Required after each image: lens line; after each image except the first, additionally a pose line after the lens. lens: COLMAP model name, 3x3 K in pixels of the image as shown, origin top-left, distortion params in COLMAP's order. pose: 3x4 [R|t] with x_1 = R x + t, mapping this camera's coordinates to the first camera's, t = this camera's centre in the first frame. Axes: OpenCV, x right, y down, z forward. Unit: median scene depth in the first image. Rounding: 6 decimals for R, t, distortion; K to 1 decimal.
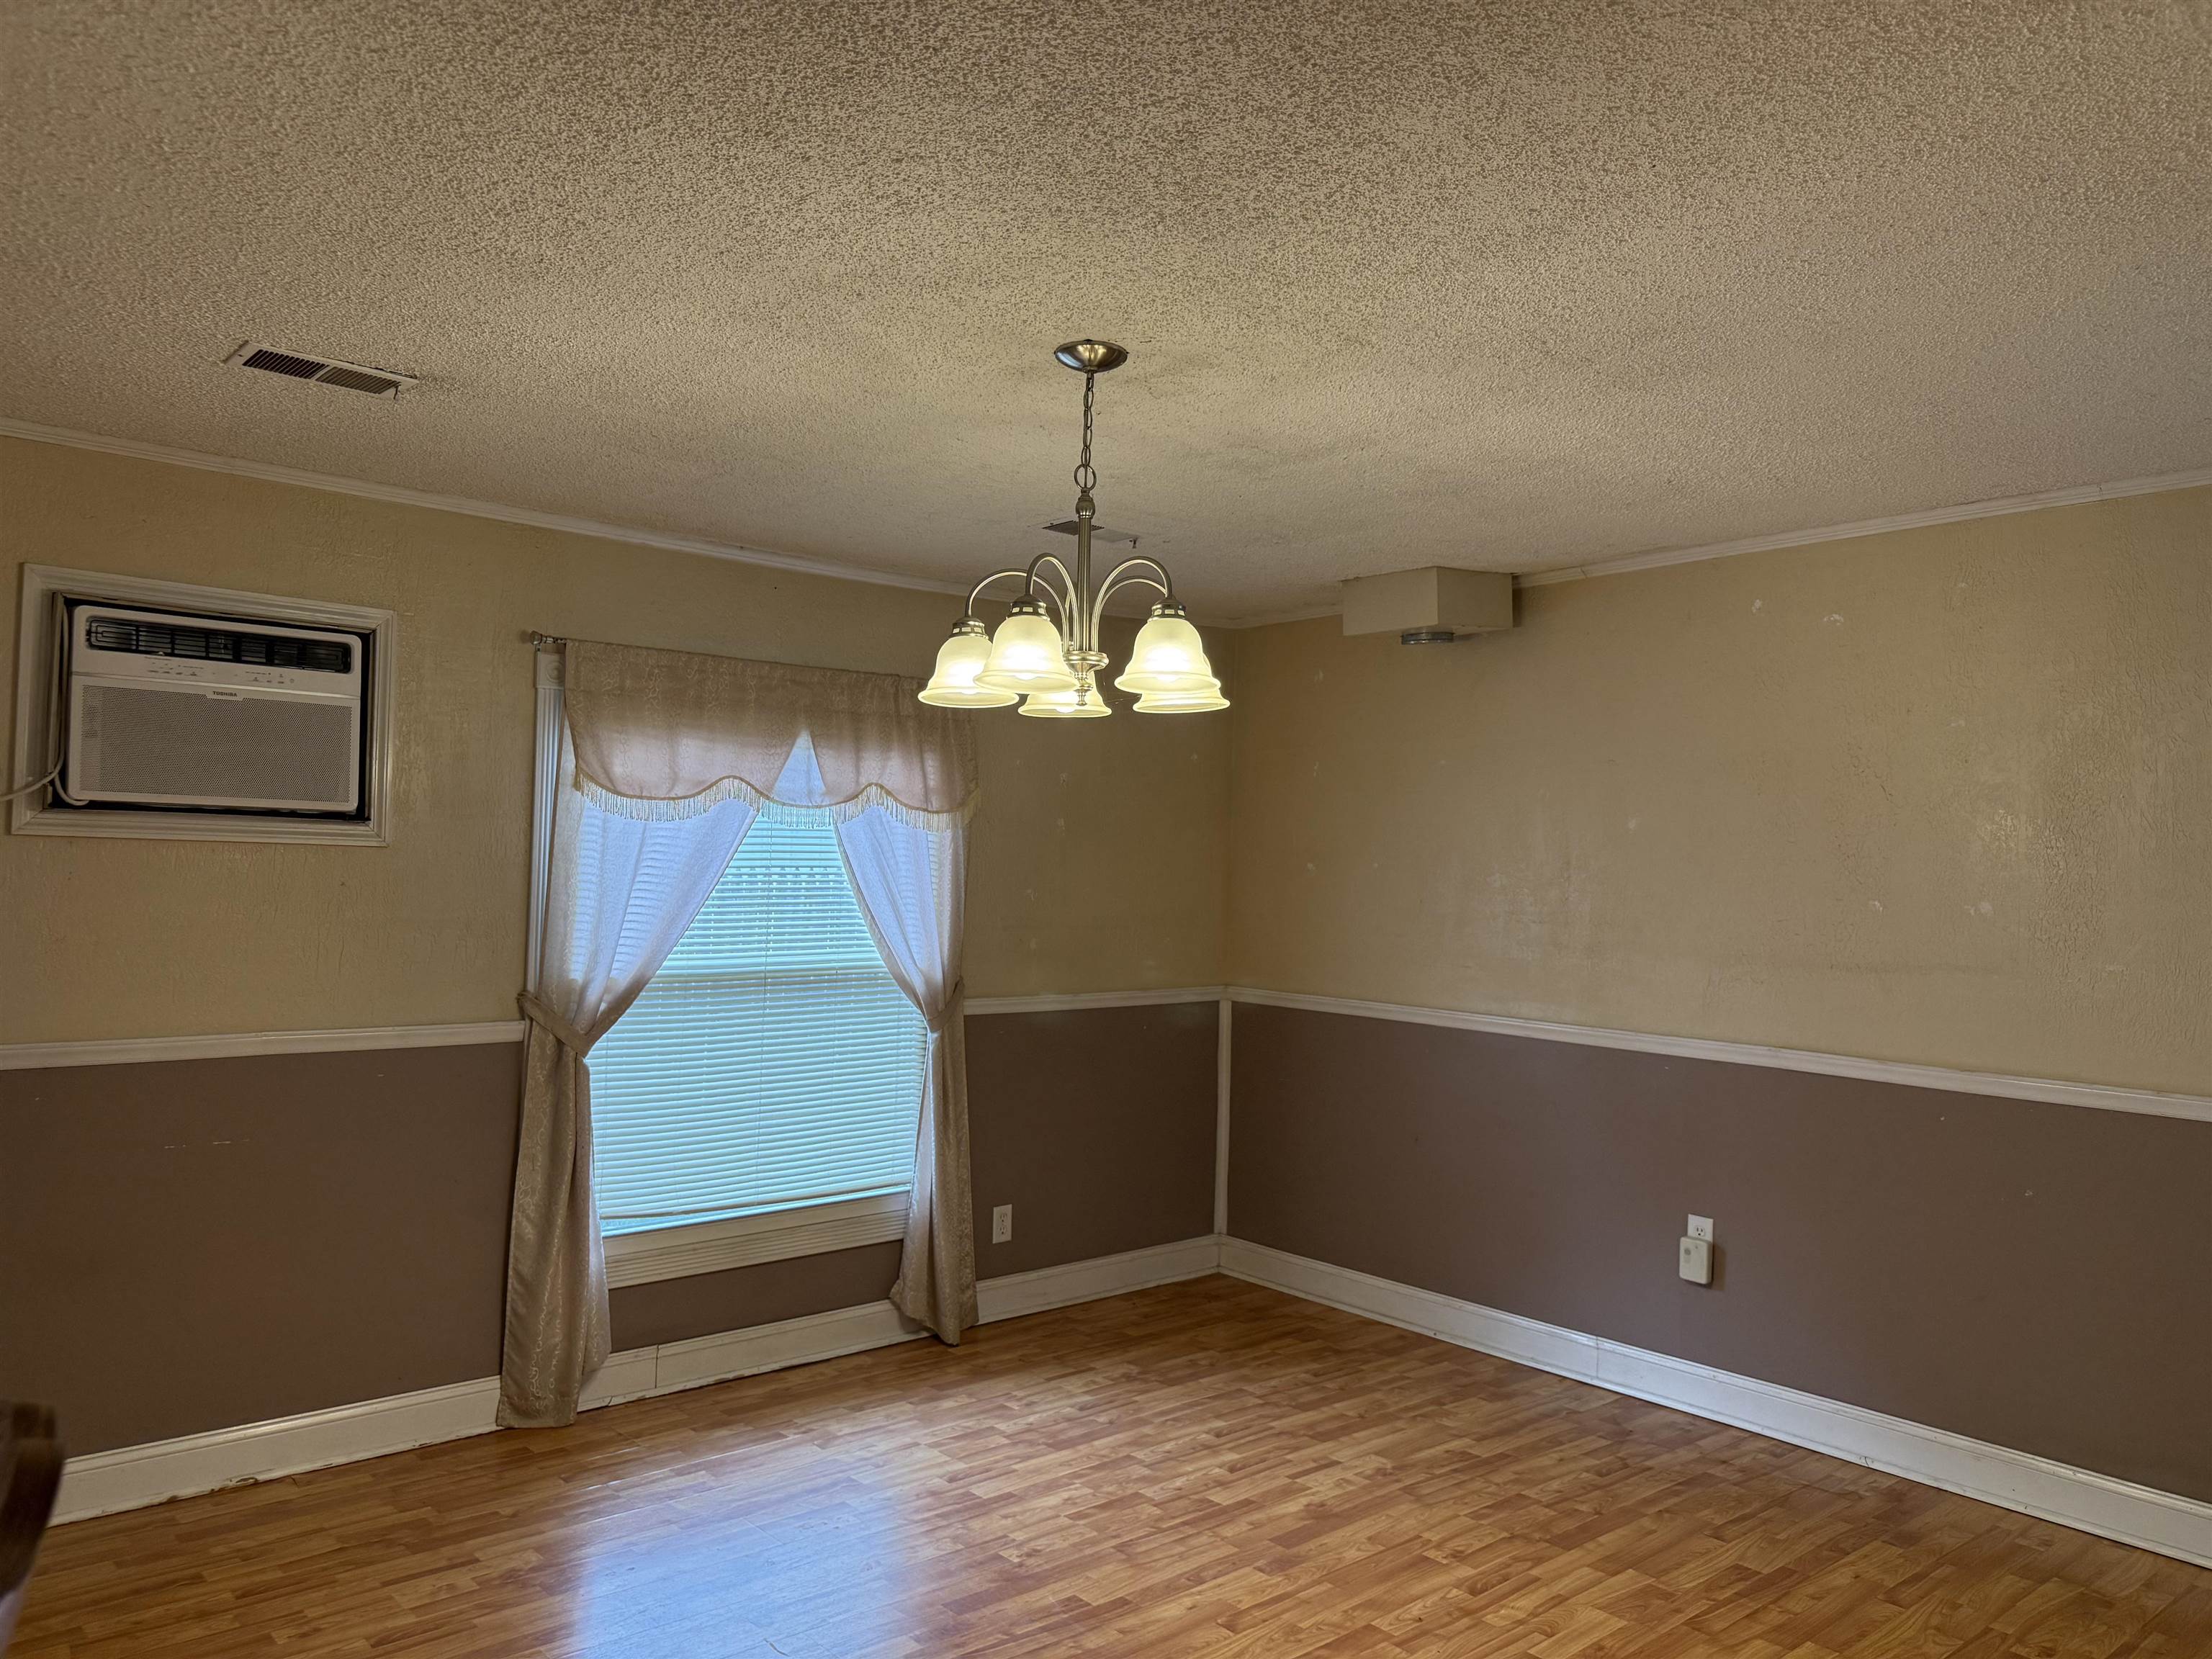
lens RADIAL K [[1563.2, 0, 1111.9], [0, 1563.2, 830.5], [0, 0, 1]] dist [0.078738, -0.096534]
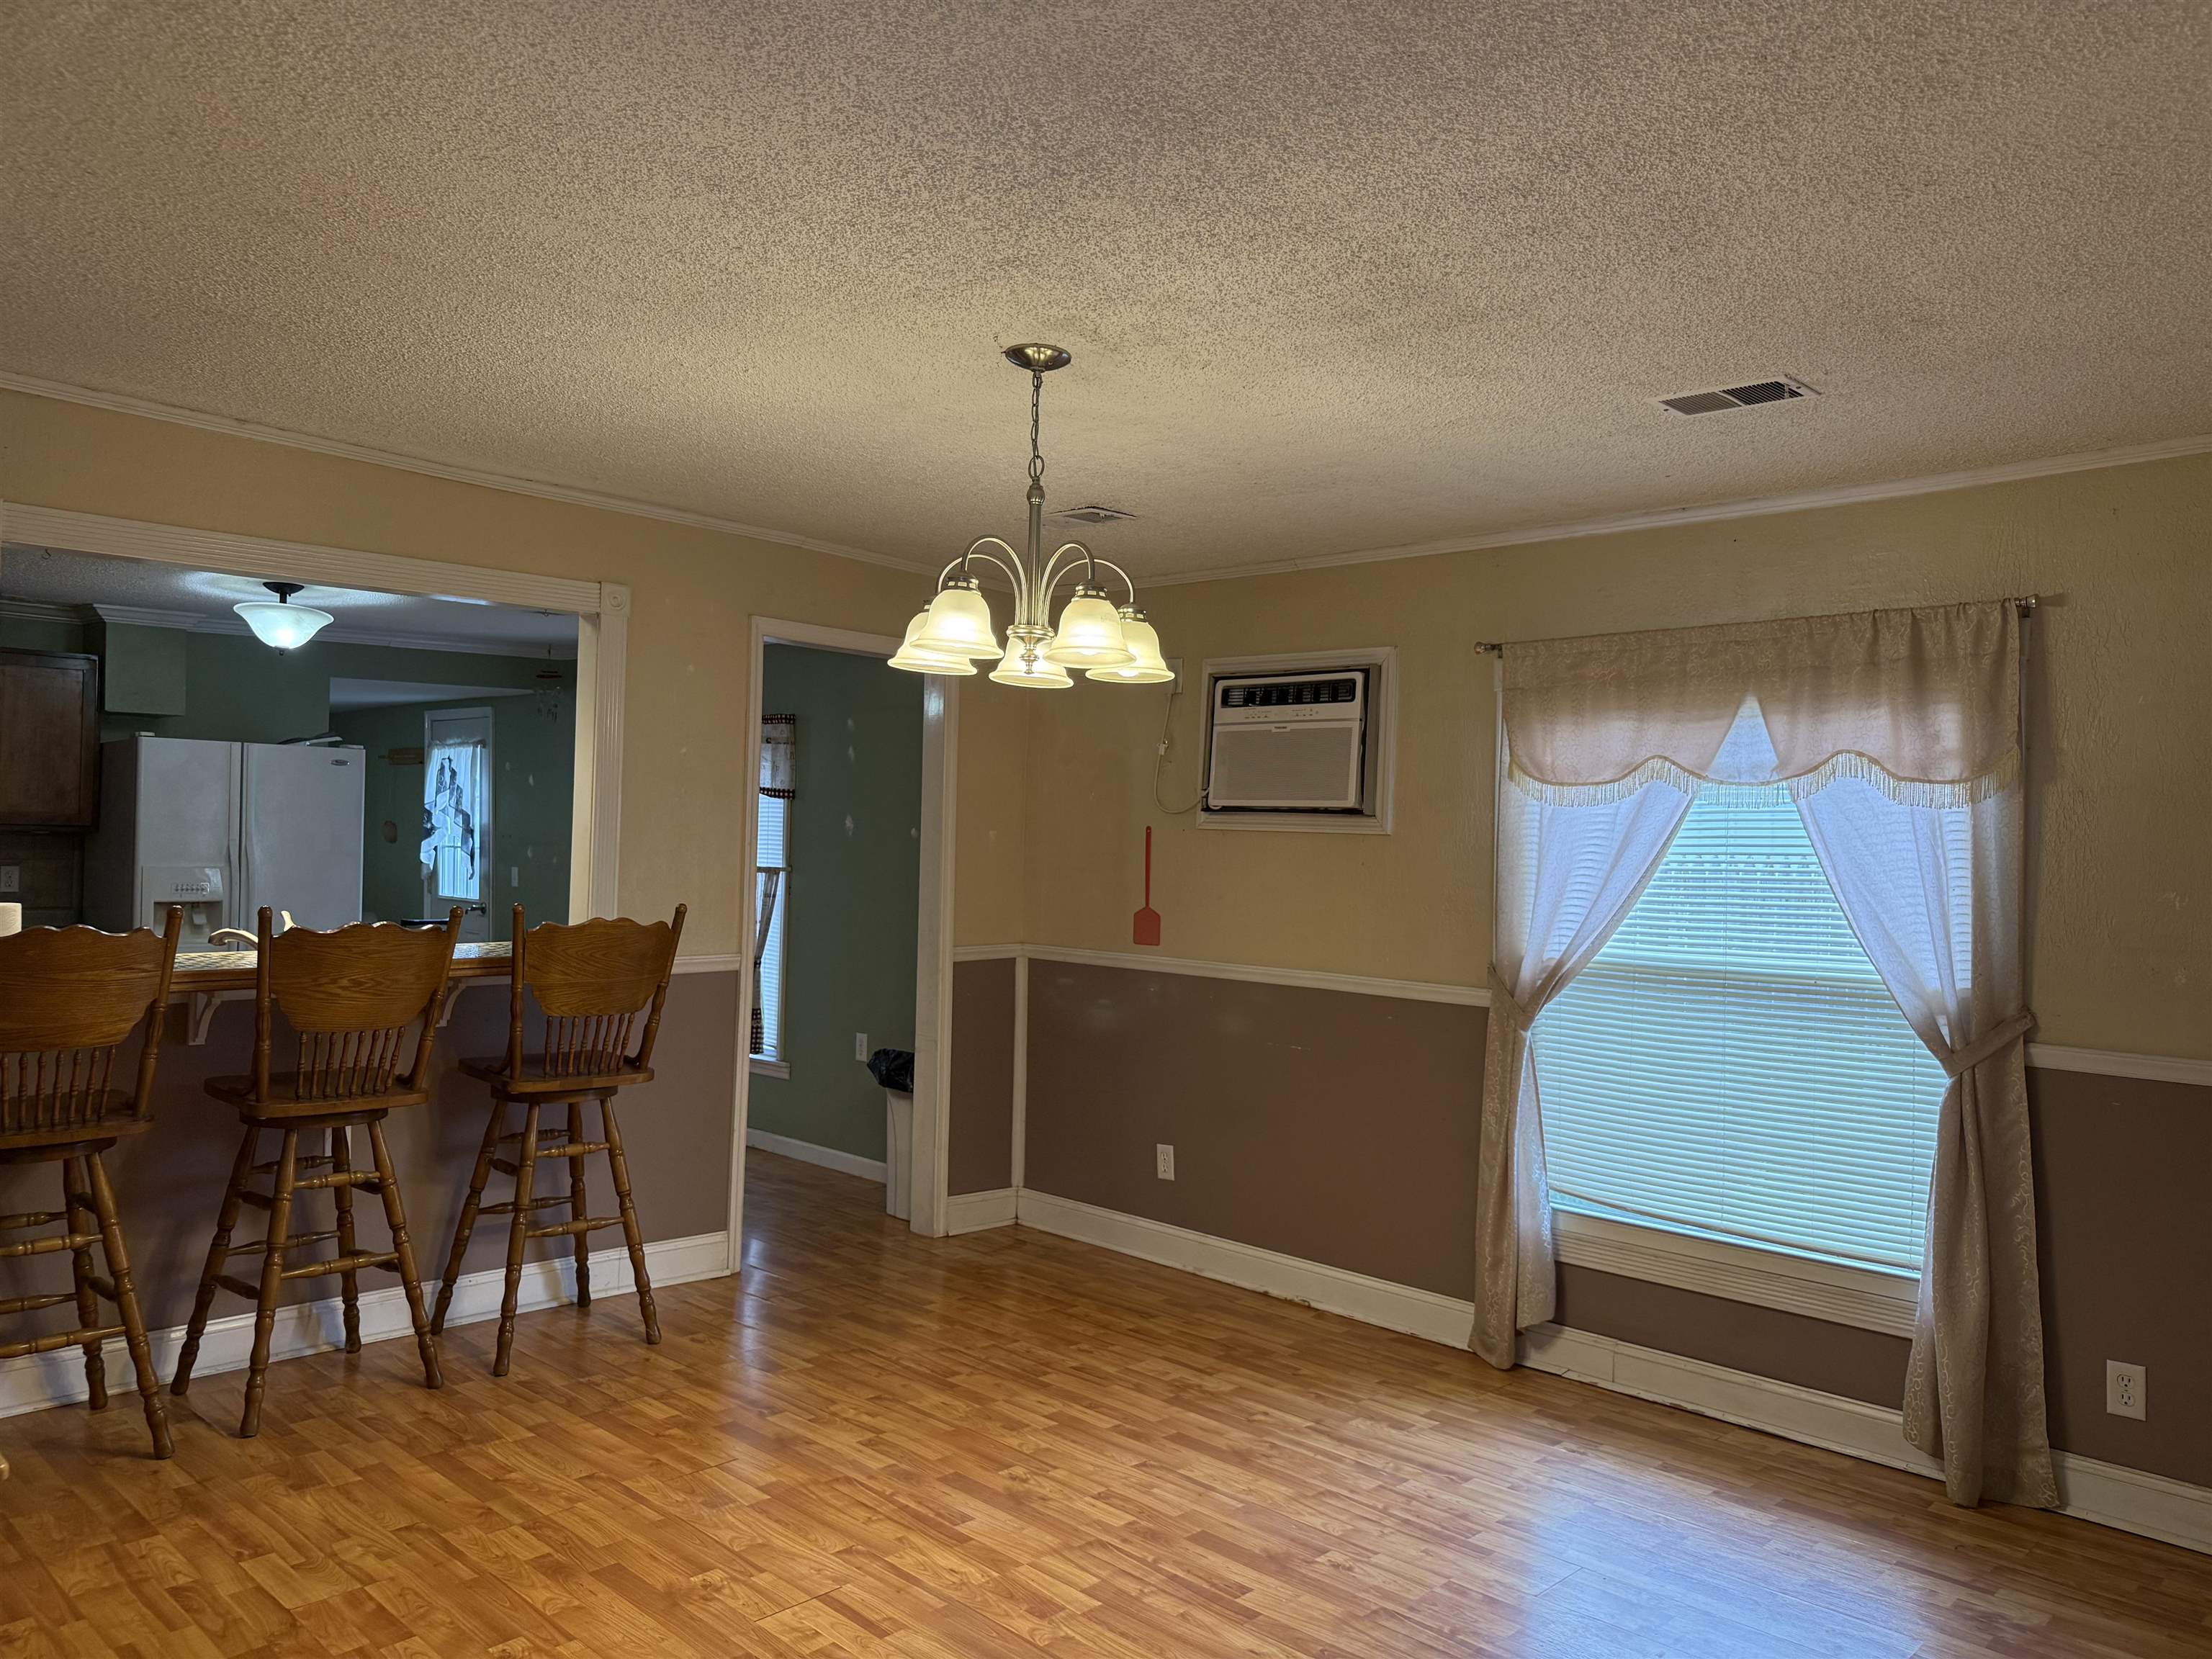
lens RADIAL K [[1563.2, 0, 1094.0], [0, 1563.2, 840.2], [0, 0, 1]] dist [0.078738, -0.096534]
pose [[0.099224, -0.020873, -0.994846, 0.707009], [0.001820, 0.999782, -0.020795, 0.037158], [0.995063, 0.000253, 0.099240, 0.614691]]
